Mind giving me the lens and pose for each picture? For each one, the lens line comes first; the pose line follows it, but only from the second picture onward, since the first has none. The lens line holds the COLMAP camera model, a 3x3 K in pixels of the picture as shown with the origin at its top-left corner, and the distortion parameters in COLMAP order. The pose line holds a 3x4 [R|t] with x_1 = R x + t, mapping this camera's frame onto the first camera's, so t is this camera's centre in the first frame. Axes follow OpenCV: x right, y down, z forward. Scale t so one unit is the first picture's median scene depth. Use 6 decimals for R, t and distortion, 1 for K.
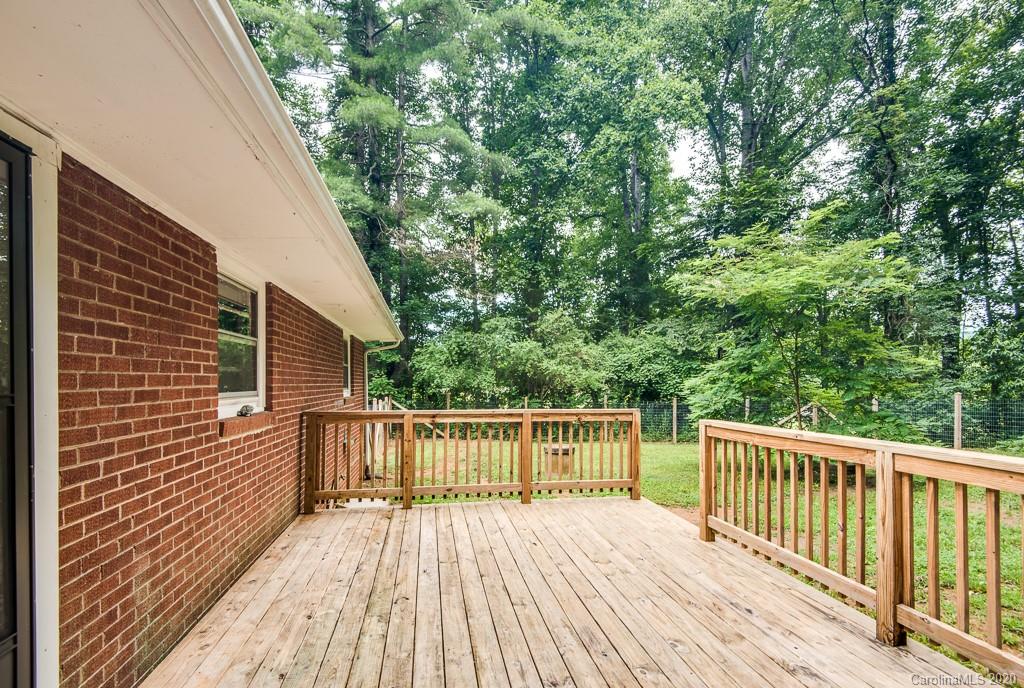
lens RADIAL K [[472.4, 0, 506.8], [0, 472.4, 382.2], [0, 0, 1]] dist [0.008297, -0.013782]
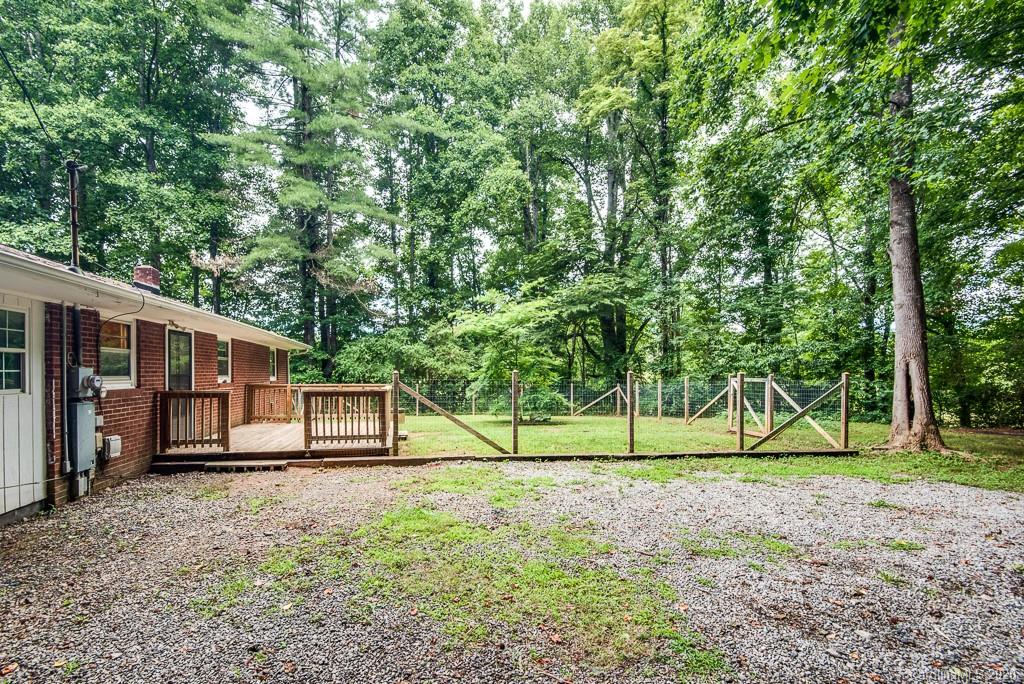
lens RADIAL K [[466.5, 0, 476.3], [0, 466.5, 380.8], [0, 0, 1]] dist [-0.000348, -0.009809]
pose [[0.999956, 0.002236, 0.009135, 0.345295], [-0.002374, 0.999884, 0.015065, 0.001286], [-0.009100, -0.015086, 0.999845, -0.668795]]
